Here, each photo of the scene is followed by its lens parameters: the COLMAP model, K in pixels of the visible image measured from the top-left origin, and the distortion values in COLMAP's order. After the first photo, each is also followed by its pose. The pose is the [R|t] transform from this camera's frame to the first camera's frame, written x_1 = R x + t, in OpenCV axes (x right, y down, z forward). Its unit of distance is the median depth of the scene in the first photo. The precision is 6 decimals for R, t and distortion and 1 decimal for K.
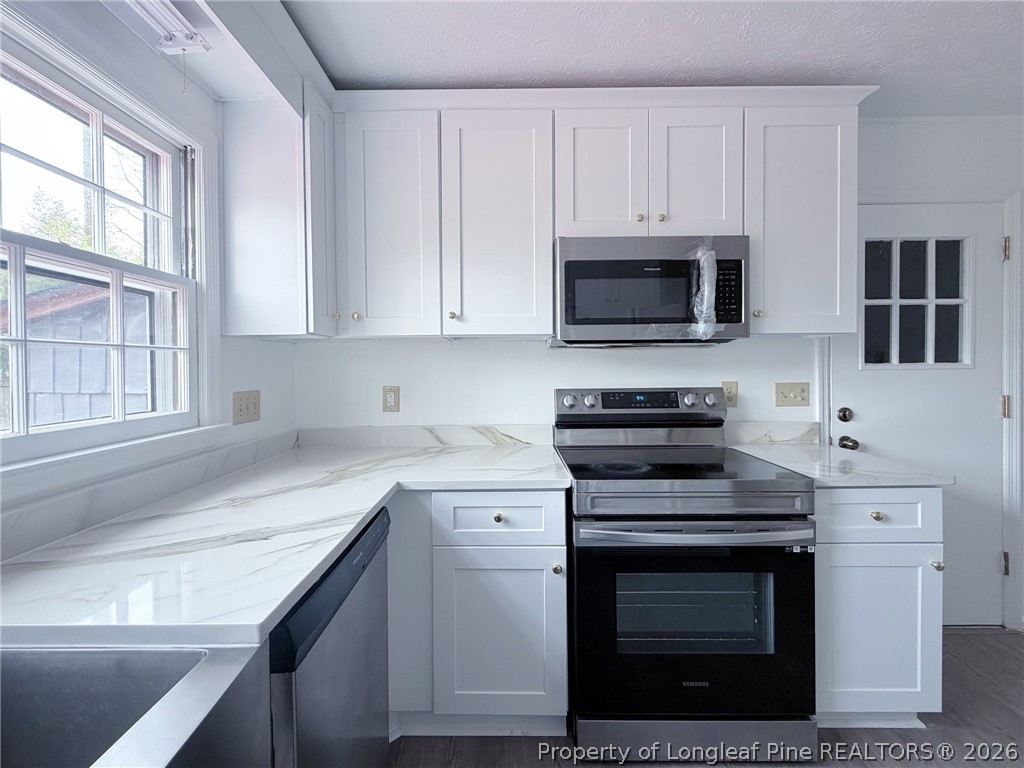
lens RADIAL K [[423.4, 0, 512.5], [0, 423.4, 373.1], [0, 0, 1]] dist [-0.004231, 0.000399]
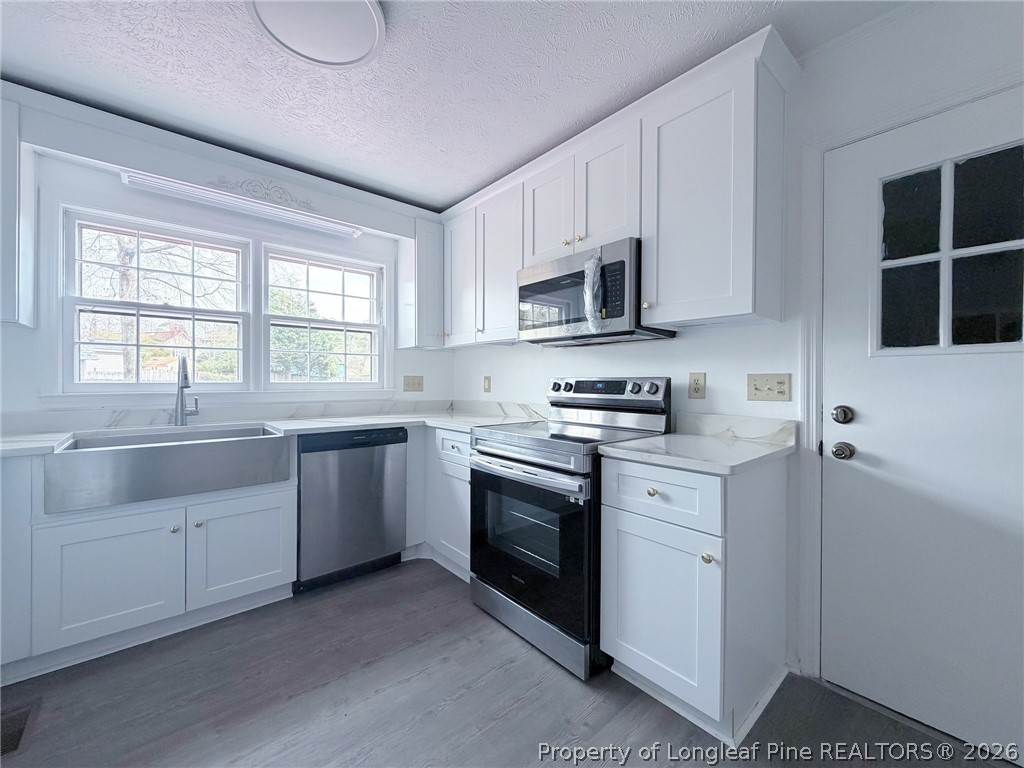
lens RADIAL K [[423.4, 0, 520.4], [0, 423.4, 382.2], [0, 0, 1]] dist [-0.004231, 0.000399]
pose [[0.660997, 0.013431, -0.750269, 1.043540], [-0.018164, 0.999833, 0.001896, 0.050951], [0.750169, 0.012374, 0.661130, 0.041089]]
